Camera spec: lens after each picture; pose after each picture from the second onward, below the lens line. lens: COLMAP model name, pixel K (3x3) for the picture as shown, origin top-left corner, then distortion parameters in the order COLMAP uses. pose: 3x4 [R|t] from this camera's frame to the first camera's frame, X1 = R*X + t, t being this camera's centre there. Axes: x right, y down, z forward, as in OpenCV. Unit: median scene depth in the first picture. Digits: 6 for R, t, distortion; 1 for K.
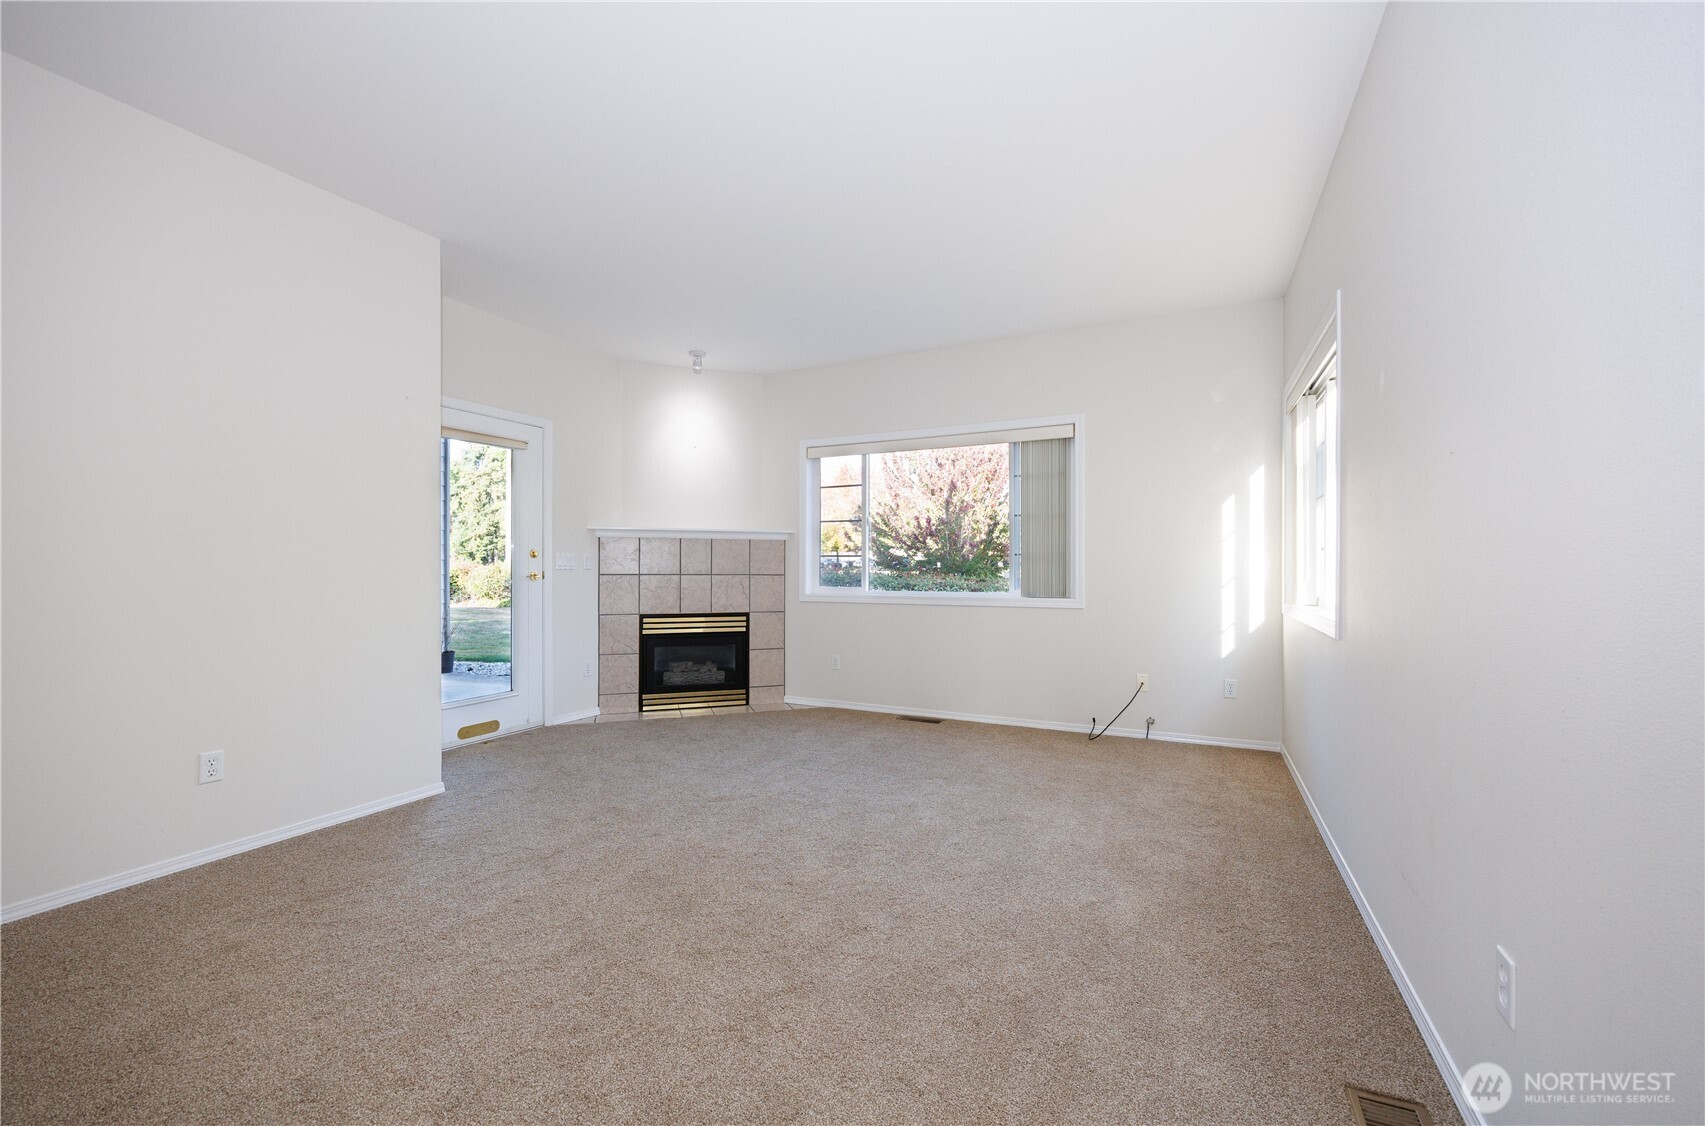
lens RADIAL K [[680.4, 0, 859.9], [0, 680.4, 570.4], [0, 0, 1]] dist [-0.000327, -0.000051]
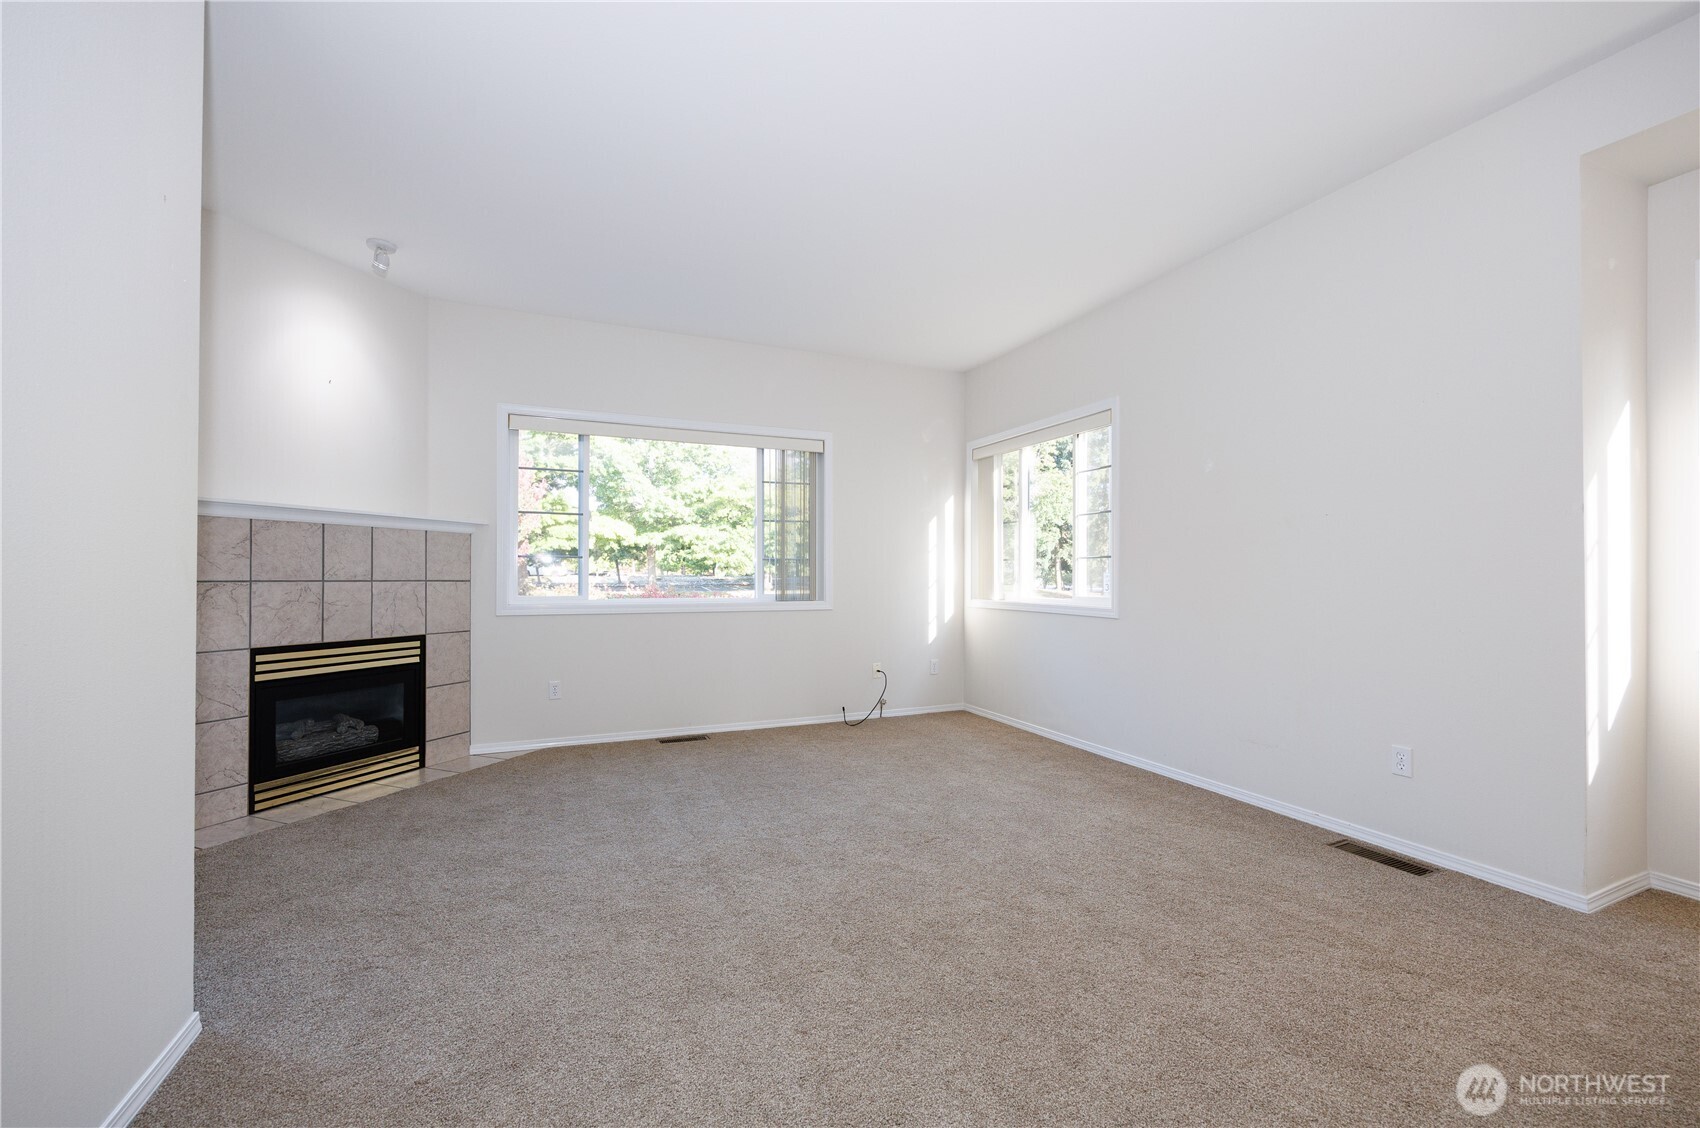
lens RADIAL K [[697.4, 0, 856.0], [0, 697.4, 568.4], [0, 0, 1]] dist [0.000721, 0.000072]
pose [[0.644834, 0.008557, 0.764275, -0.434988], [0.000440, 0.999933, -0.011567, 0.002094], [-0.764323, 0.007795, 0.644787, 0.202824]]
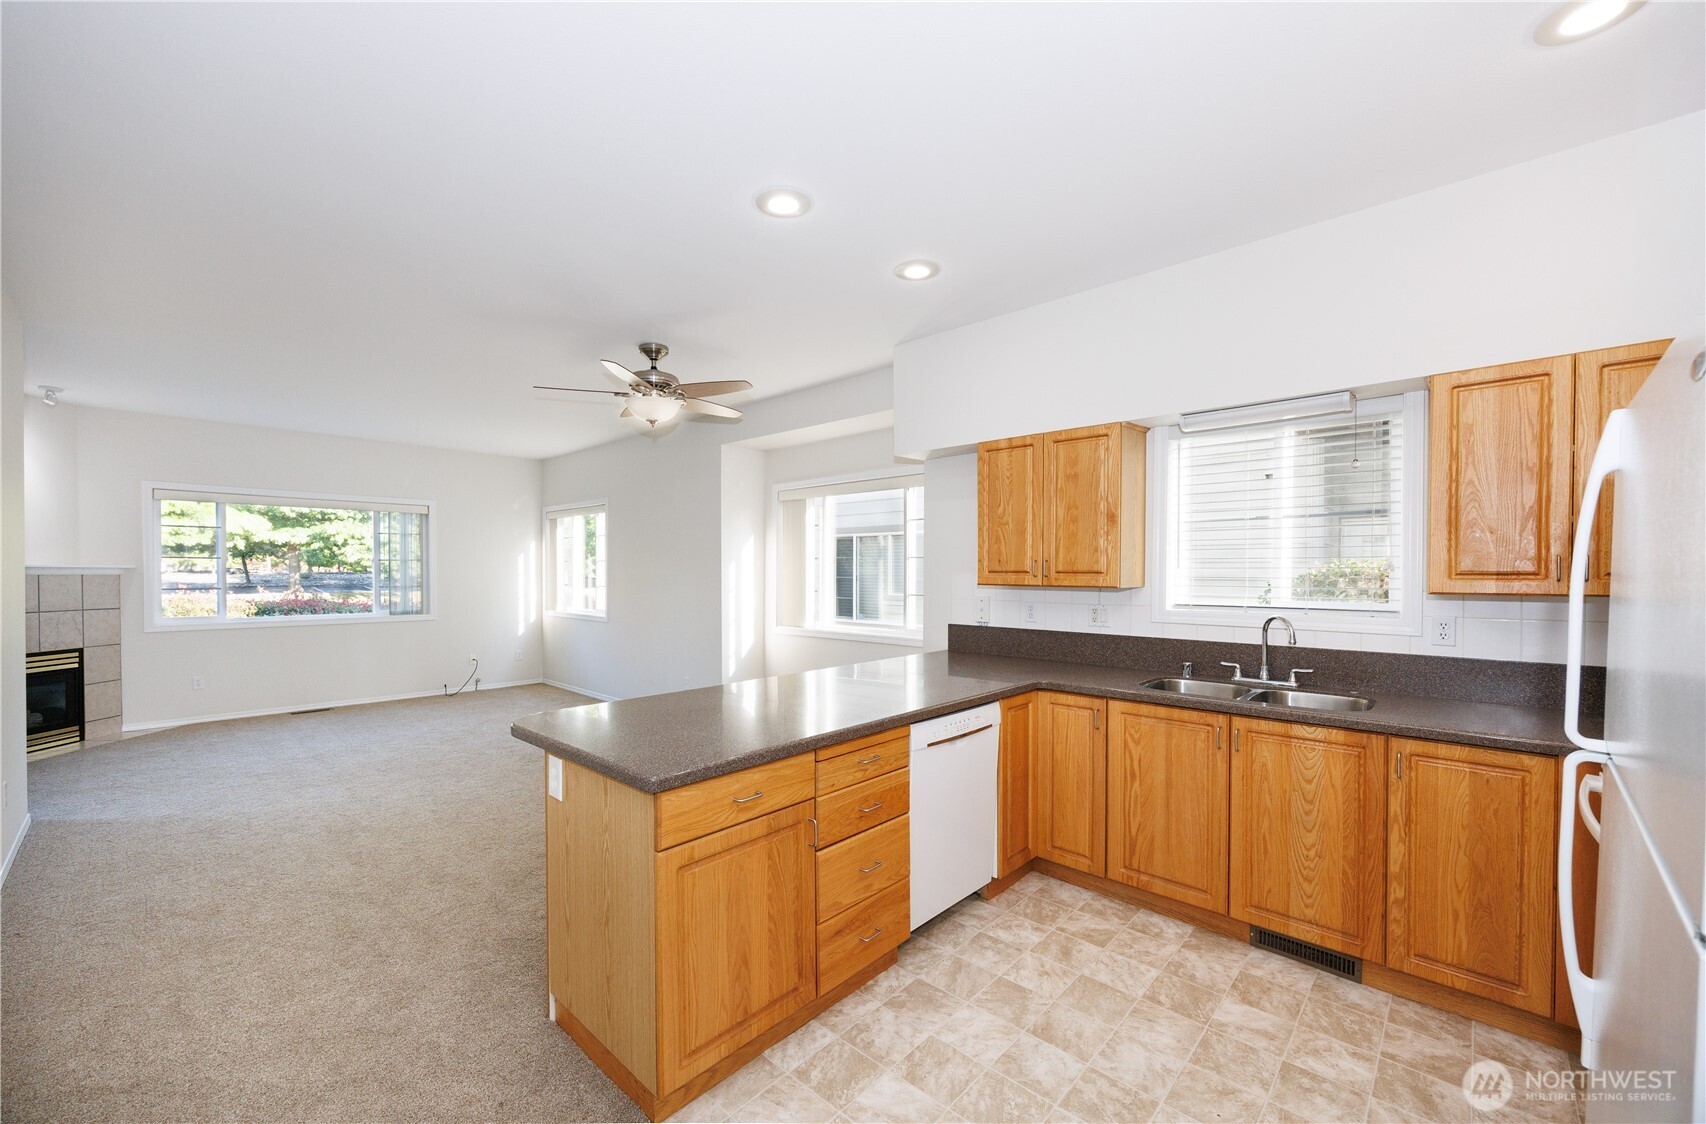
lens RADIAL K [[680.8, 0, 860.4], [0, 680.8, 569.4], [0, 0, 1]] dist [-0.000327, -0.000051]
pose [[0.289520, 0.001699, 0.957170, -0.802408], [-0.000279, 0.999999, -0.001690, -0.052614], [-0.957172, 0.000222, 0.289520, -0.382826]]
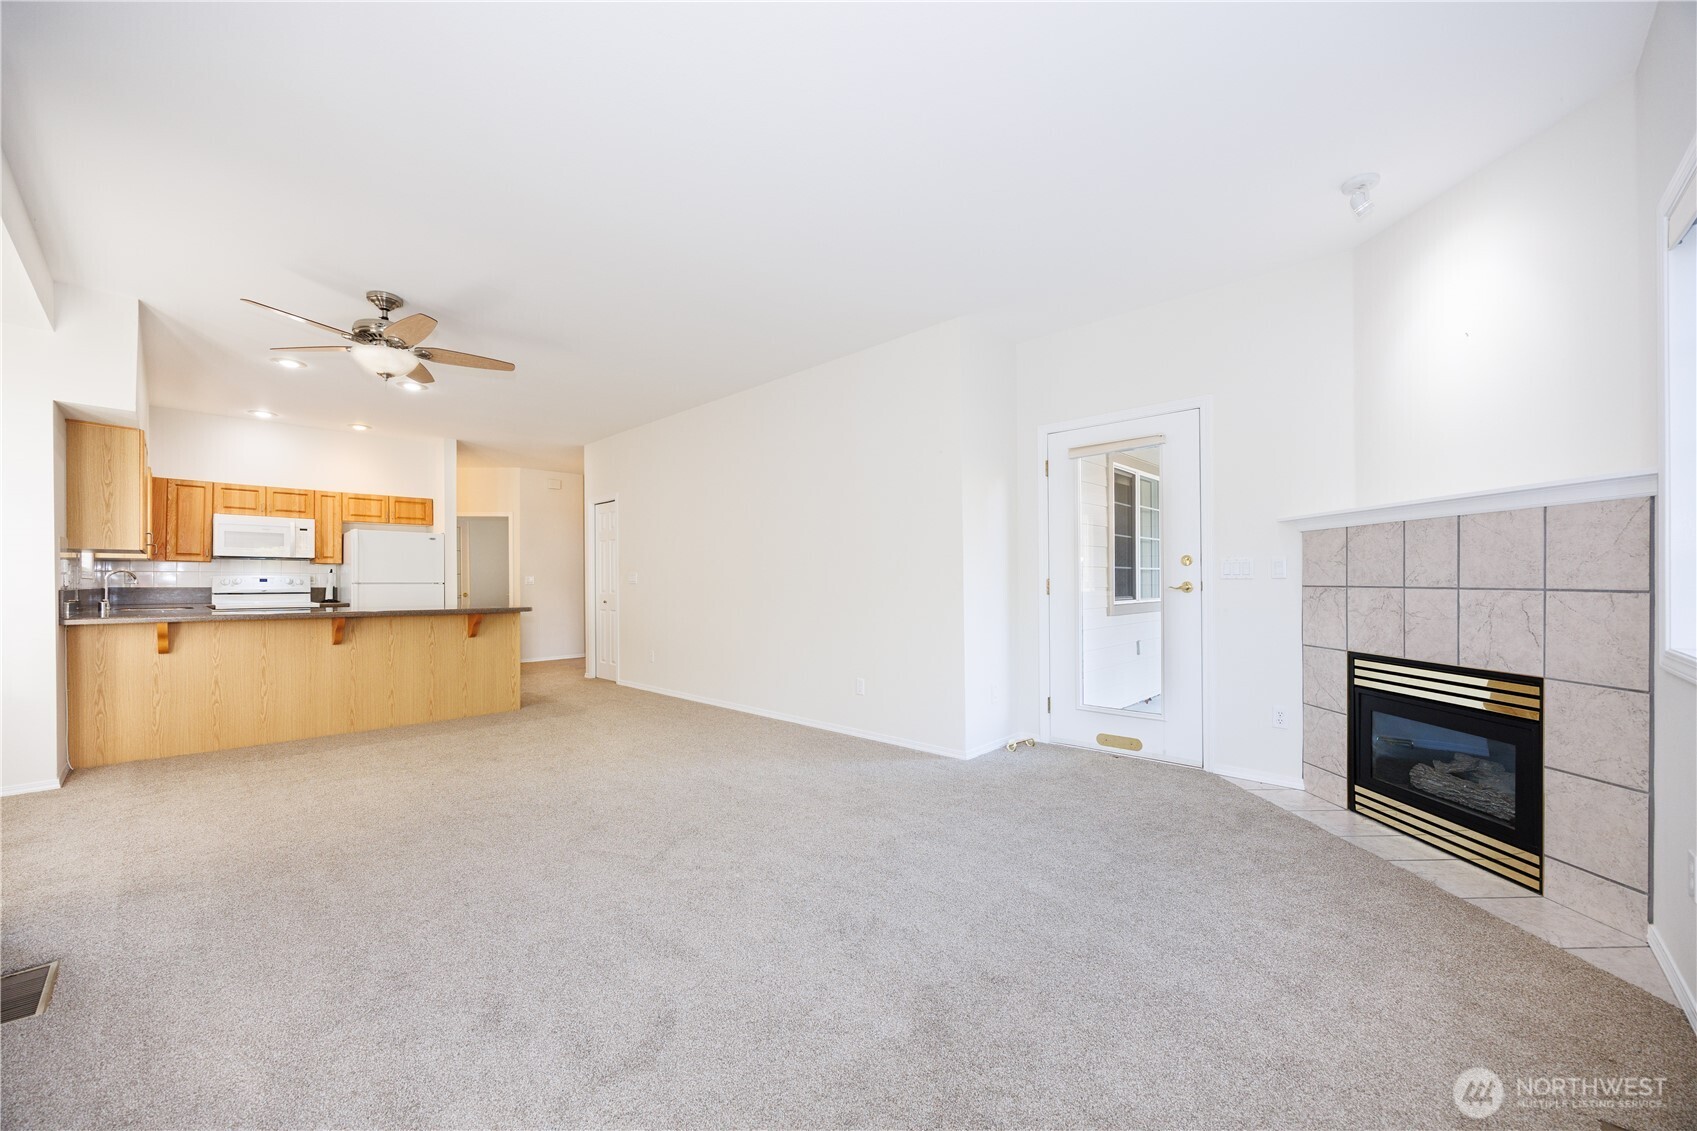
lens RADIAL K [[647.6, 0, 848.5], [0, 647.6, 565.5], [0, 0, 1]] dist [-0.000616, -0.000108]
pose [[-0.300349, -0.023302, -0.953545, 0.361678], [-0.000755, 0.999707, -0.024192, 0.001353], [0.953829, -0.006546, -0.300279, 0.722853]]
